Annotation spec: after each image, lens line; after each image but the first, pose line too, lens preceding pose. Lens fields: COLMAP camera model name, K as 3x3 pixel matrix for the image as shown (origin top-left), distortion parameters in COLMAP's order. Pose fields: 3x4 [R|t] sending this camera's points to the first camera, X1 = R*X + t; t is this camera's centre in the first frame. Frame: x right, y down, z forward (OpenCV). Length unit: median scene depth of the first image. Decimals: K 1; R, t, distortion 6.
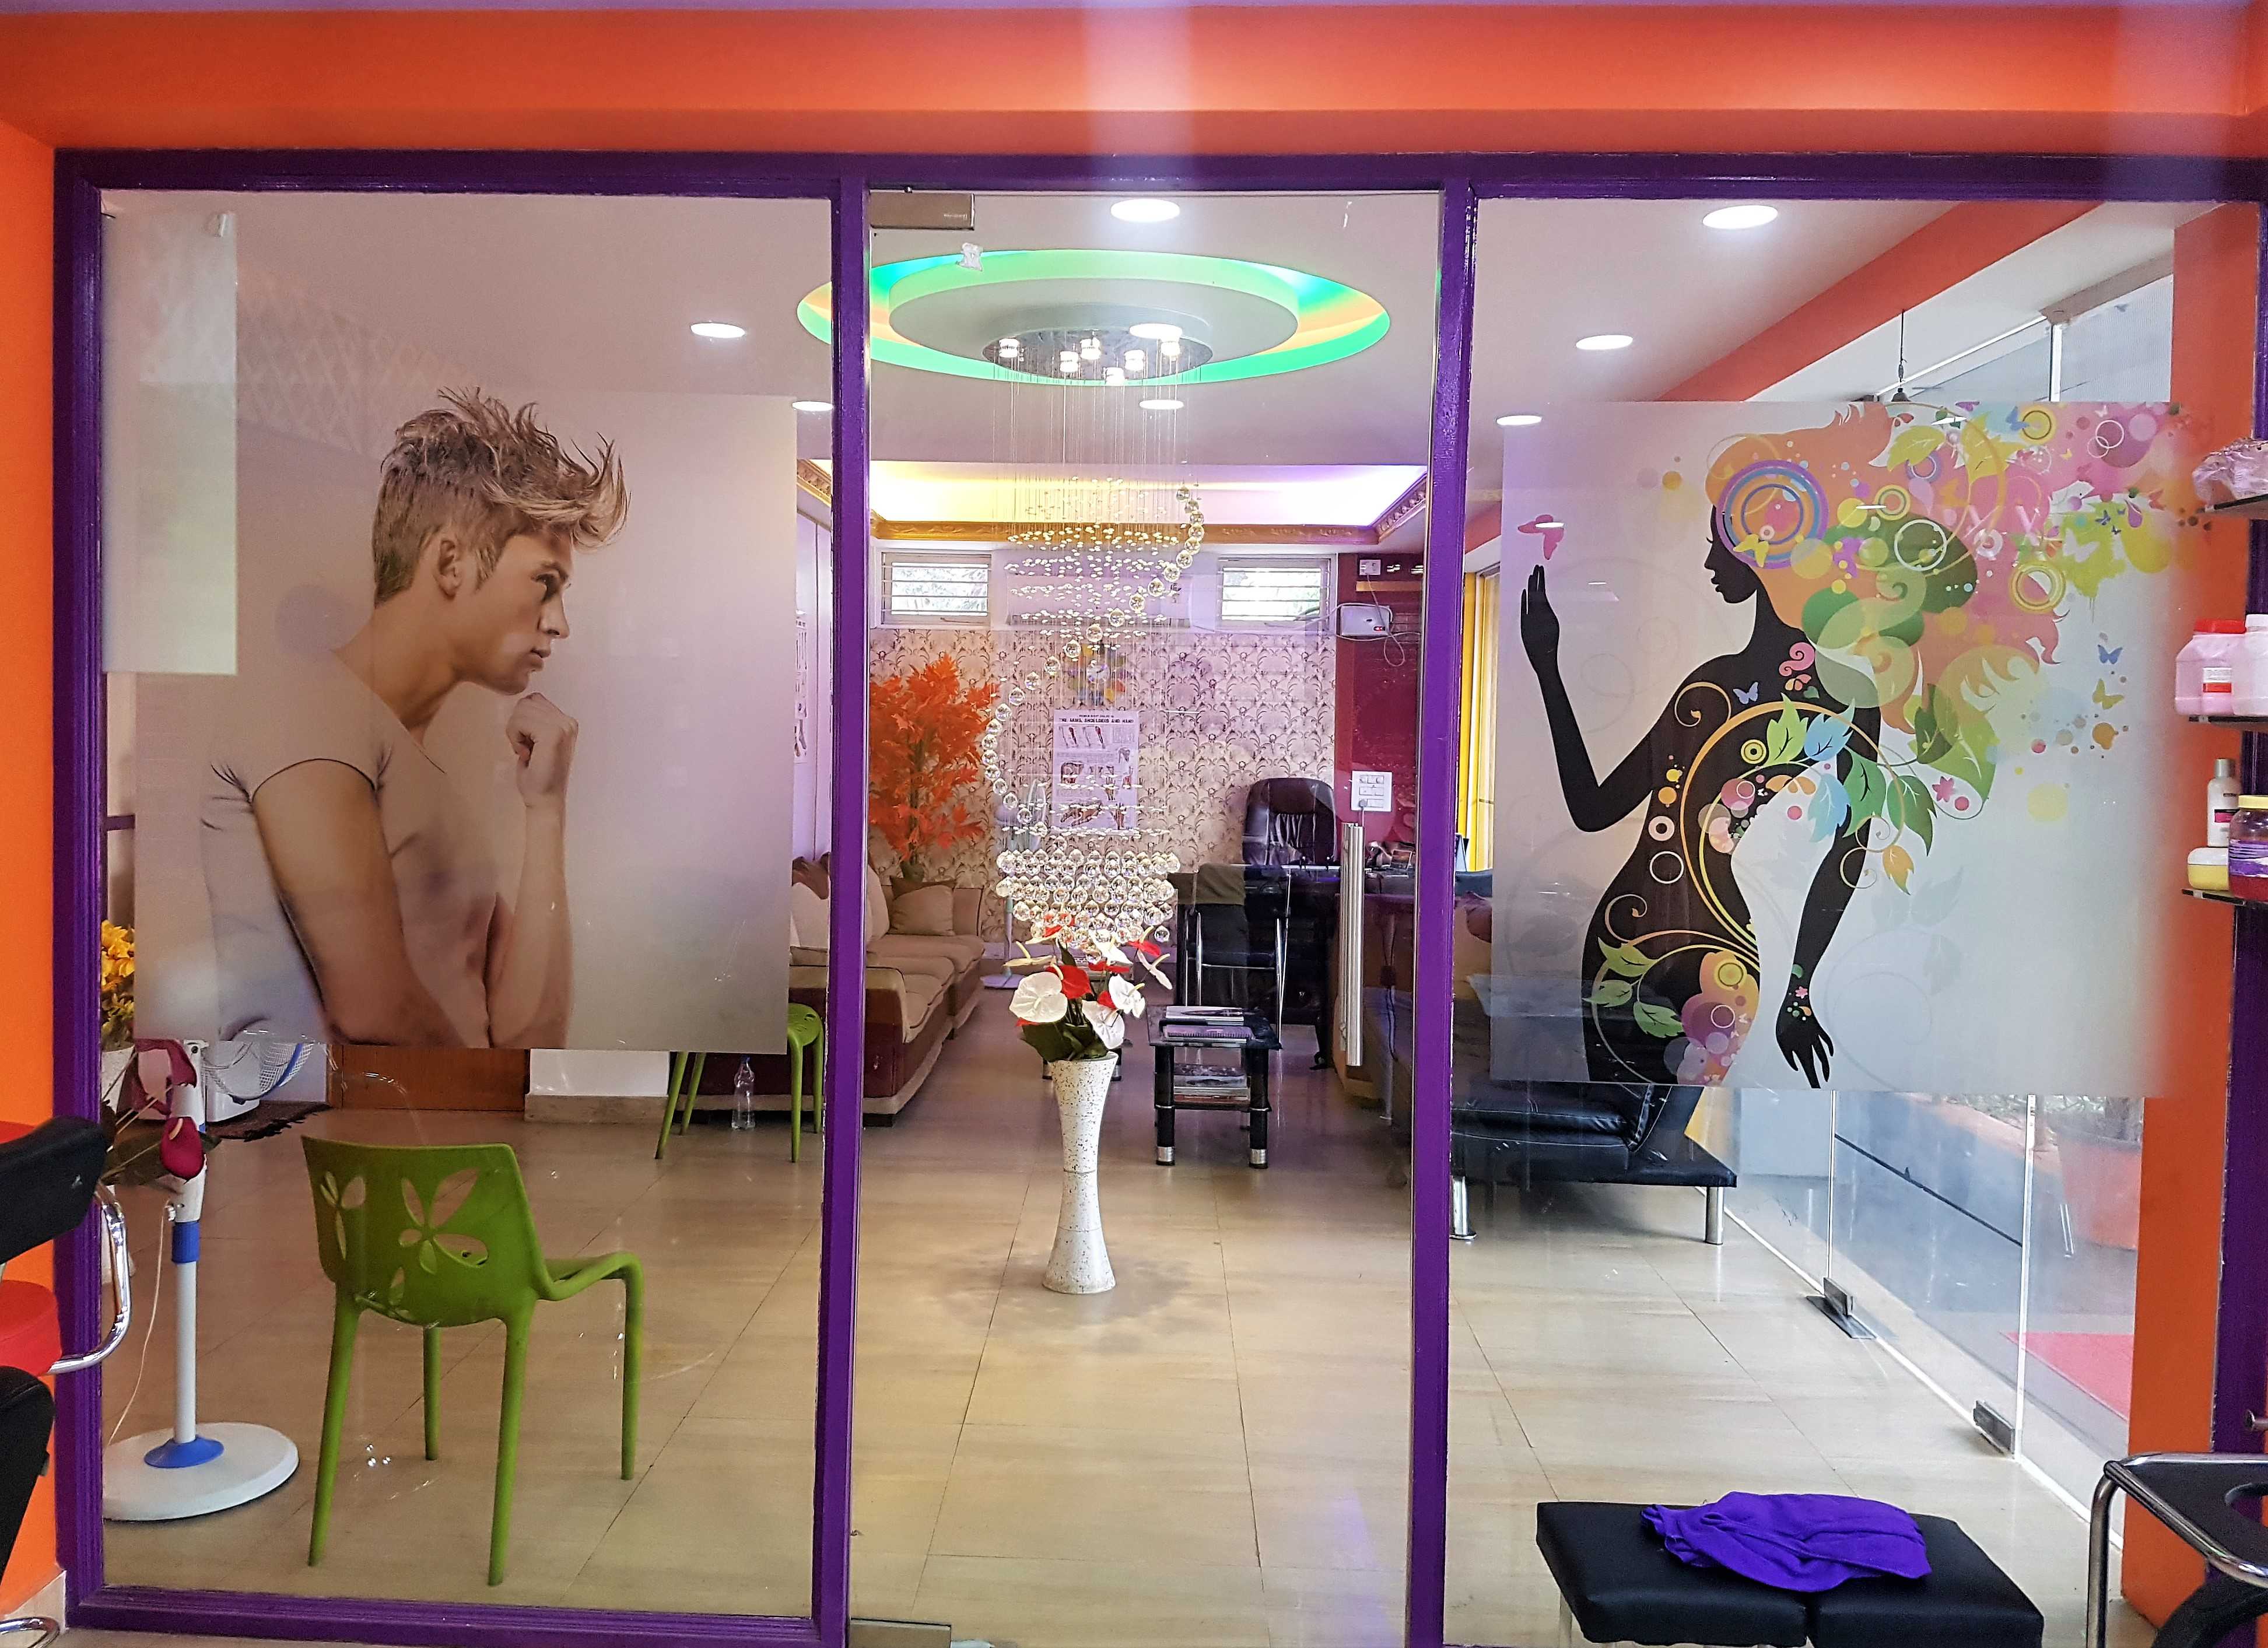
lens RADIAL K [[1872.5, 0, 1134.0], [0, 1872.5, 827.3], [0, 0, 1]] dist [0.007021, 0.000463]
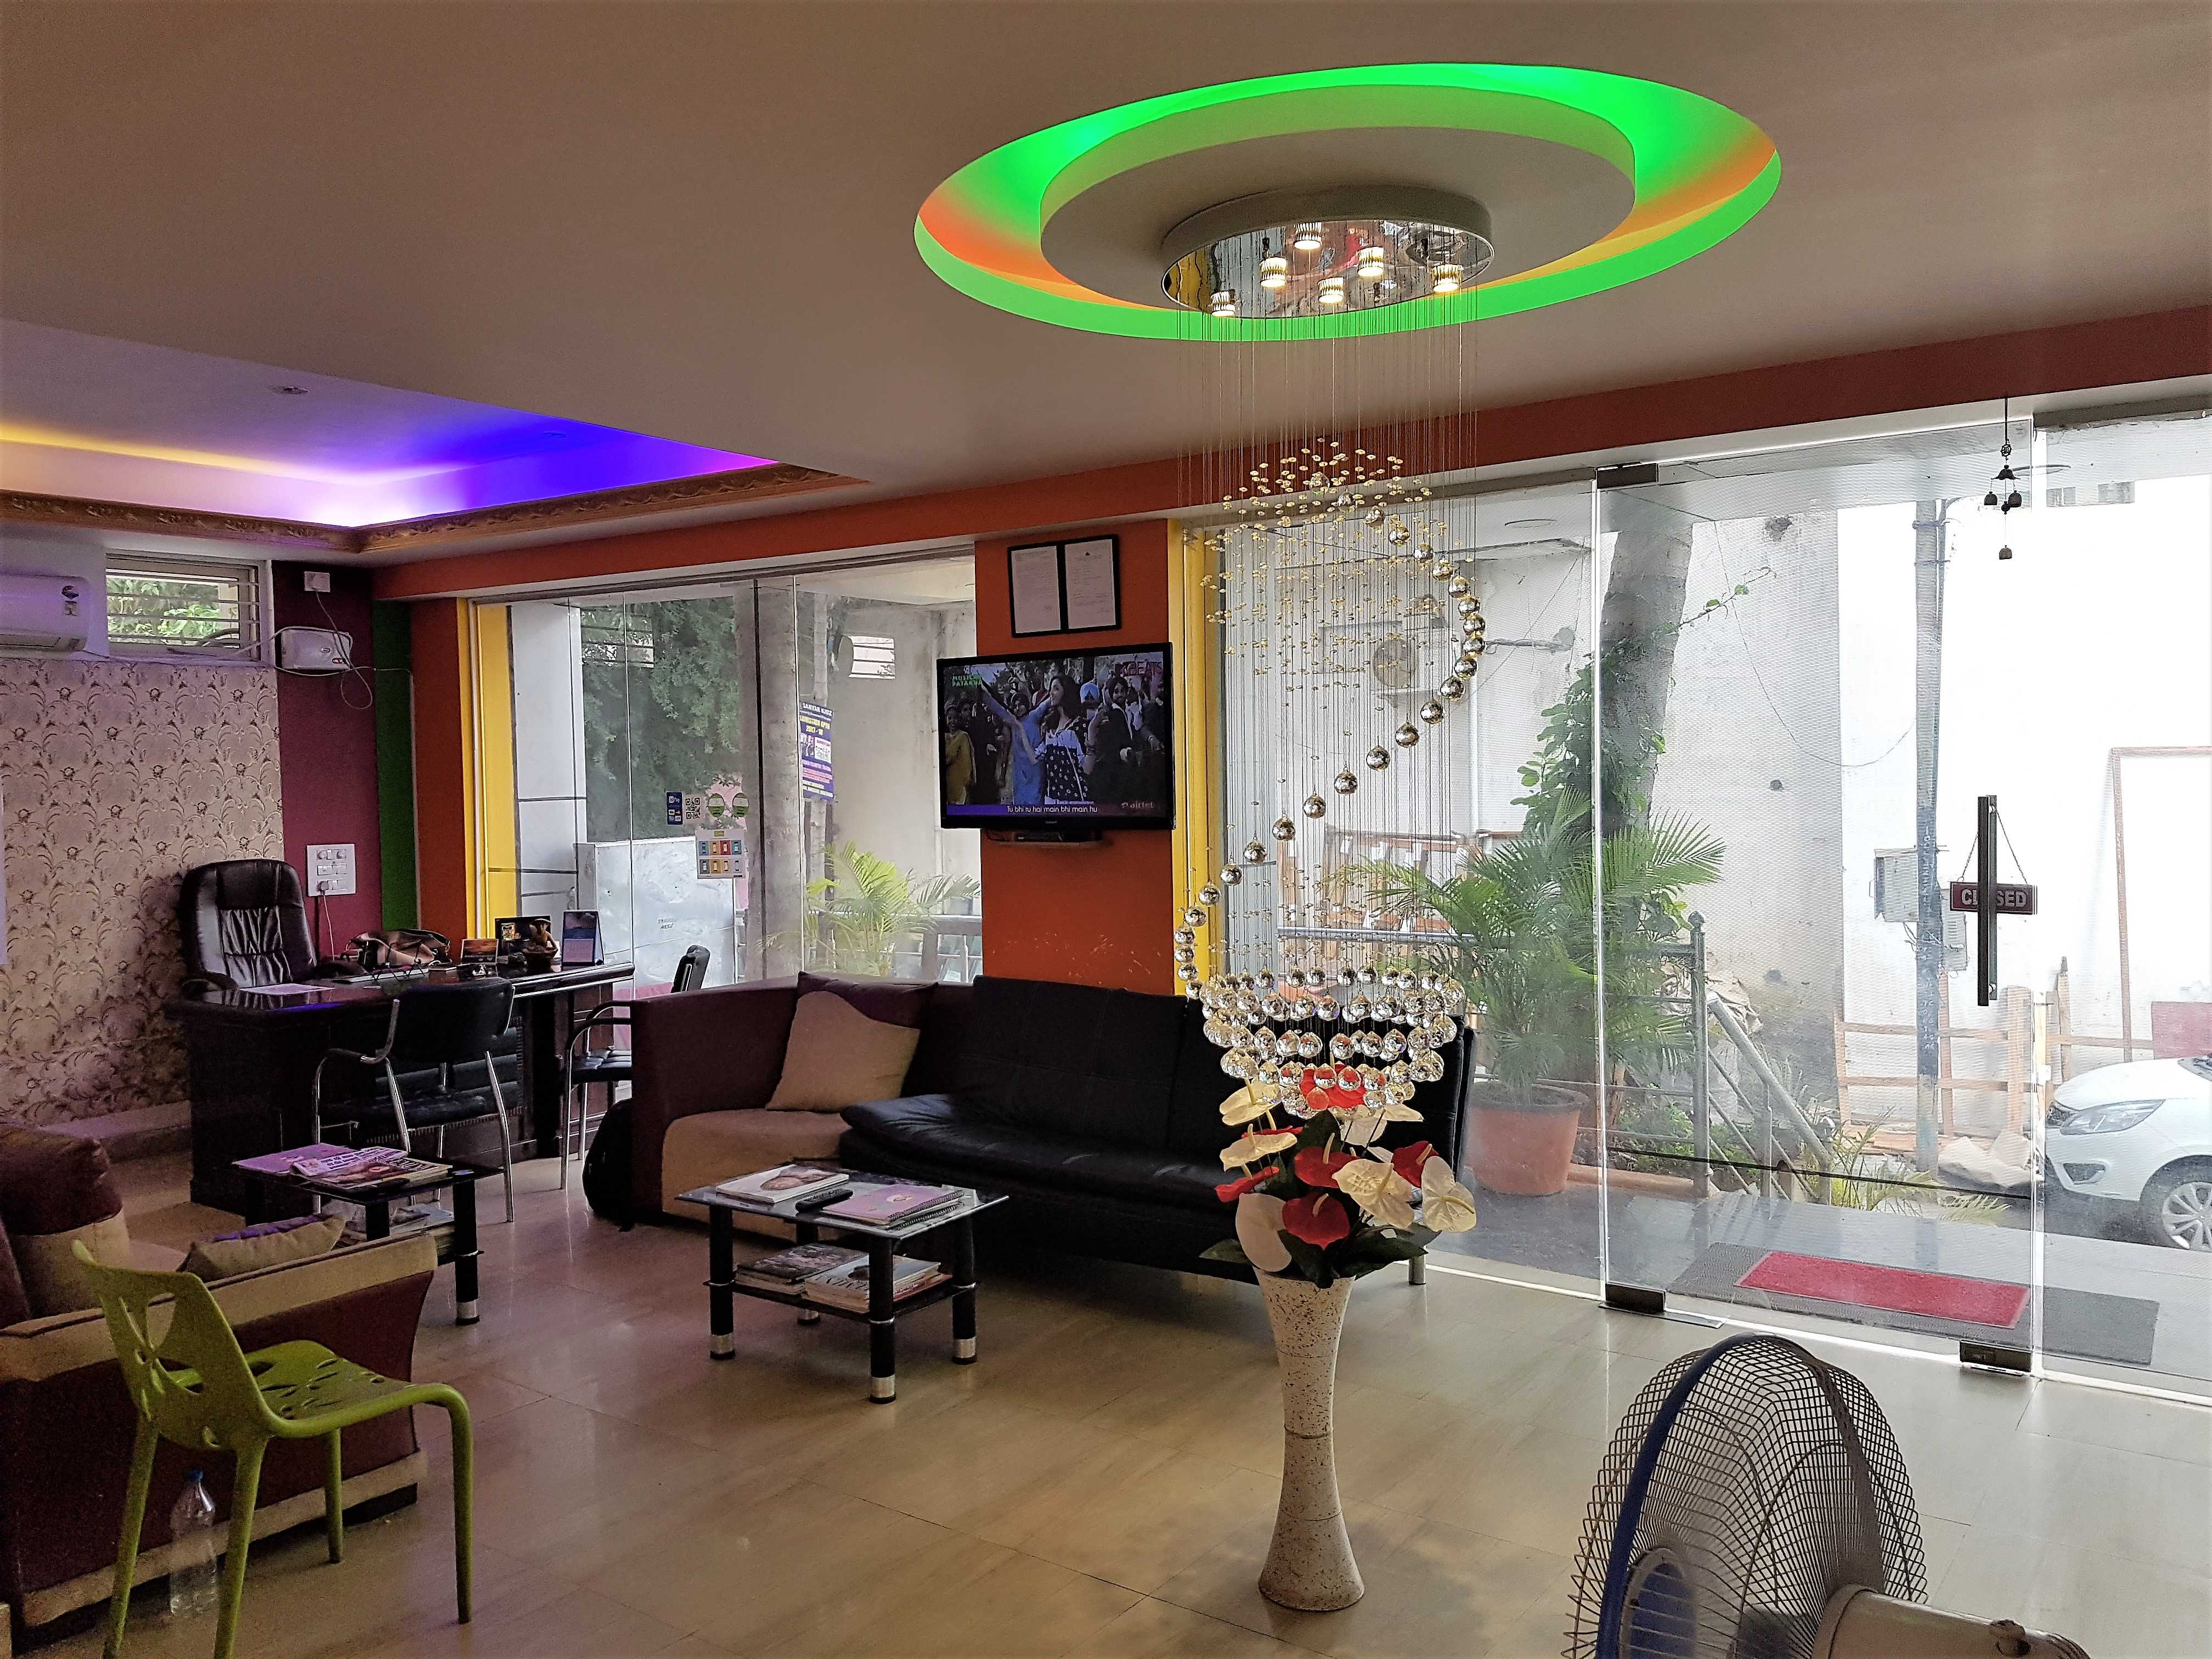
lens RADIAL K [[1710.2, 0, 1101.7], [0, 1710.2, 821.0], [0, 0, 1]] dist [0.080067, -0.021649]
pose [[0.570368, -0.054390, 0.819586, -0.284208], [0.071918, 0.997280, 0.016133, -0.028091], [-0.818235, 0.049741, 0.572729, 0.326685]]
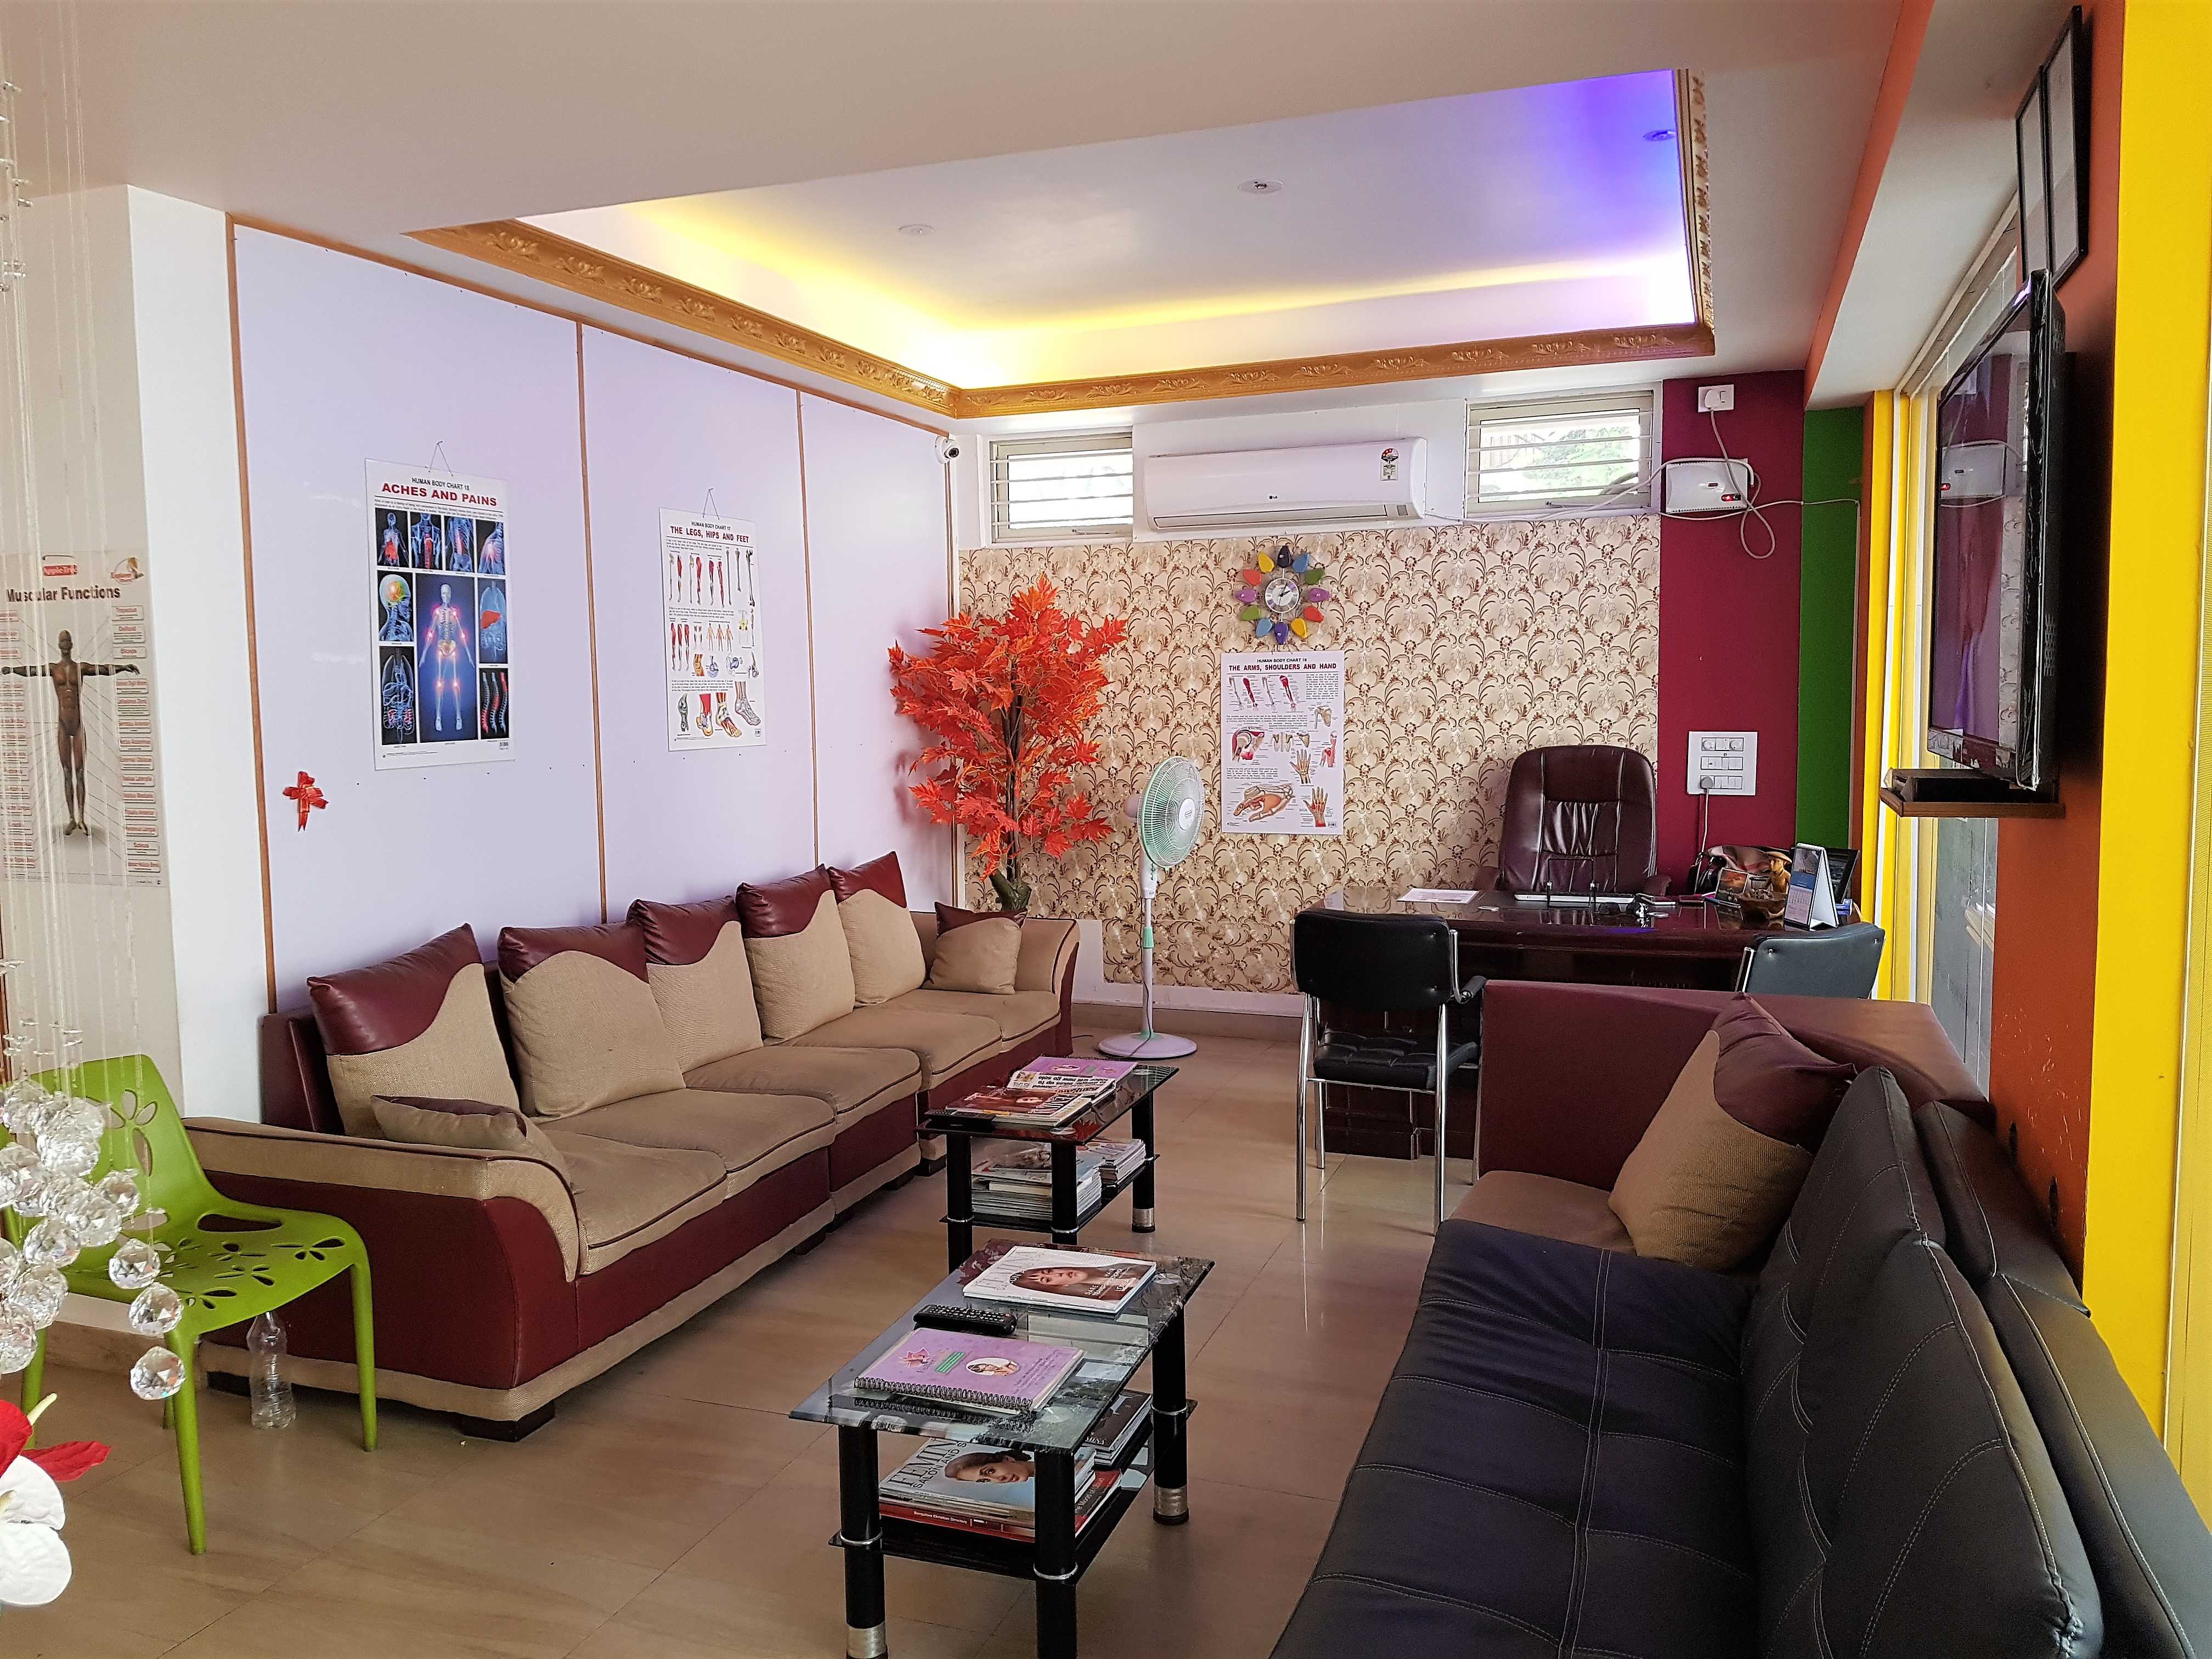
lens RADIAL K [[1710.2, 0, 1093.7], [0, 1710.2, 851.1], [0, 0, 1]] dist [0.080067, -0.021649]
pose [[0.938215, 0.000906, -0.346051, 0.131186], [0.014910, 0.998962, 0.043040, -0.017837], [0.345731, -0.045541, 0.937228, 0.389613]]
